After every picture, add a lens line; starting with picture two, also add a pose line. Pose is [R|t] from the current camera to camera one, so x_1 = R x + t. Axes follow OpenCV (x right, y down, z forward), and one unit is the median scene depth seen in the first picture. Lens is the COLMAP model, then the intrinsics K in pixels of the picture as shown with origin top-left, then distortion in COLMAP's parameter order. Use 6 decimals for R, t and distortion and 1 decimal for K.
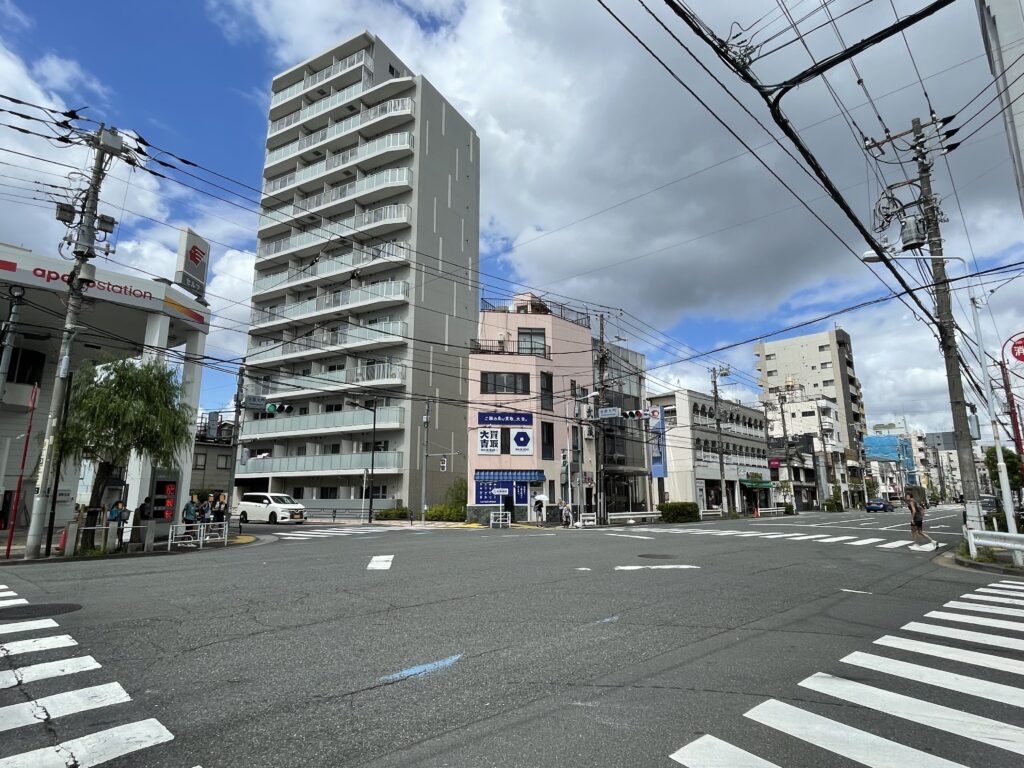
lens RADIAL K [[568.9, 0, 512.0], [0, 568.9, 384.0], [0, 0, 1]] dist [-0.000371, -0.000197]
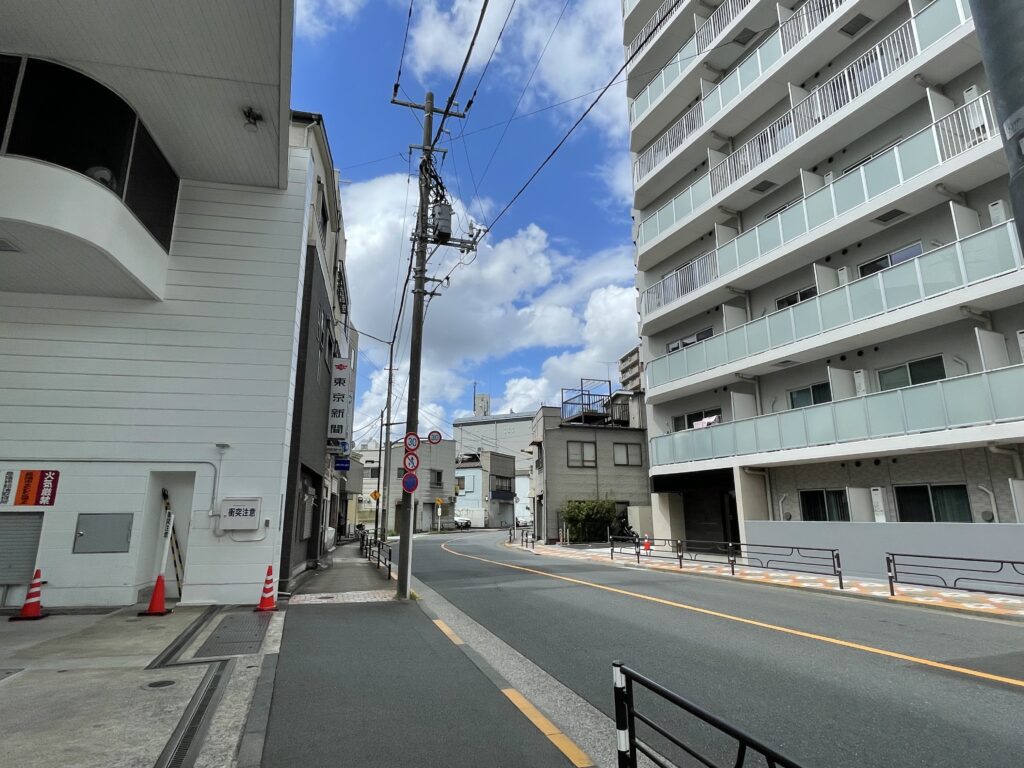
lens RADIAL K [[568.9, 0, 512.0], [0, 568.9, 384.0], [0, 0, 1]] dist [-0.000371, -0.000197]
pose [[0.801472, -0.134195, -0.582781, -0.293511], [0.120664, 0.990743, -0.062191, 0.105391], [0.585732, -0.020476, 0.810246, 0.543923]]
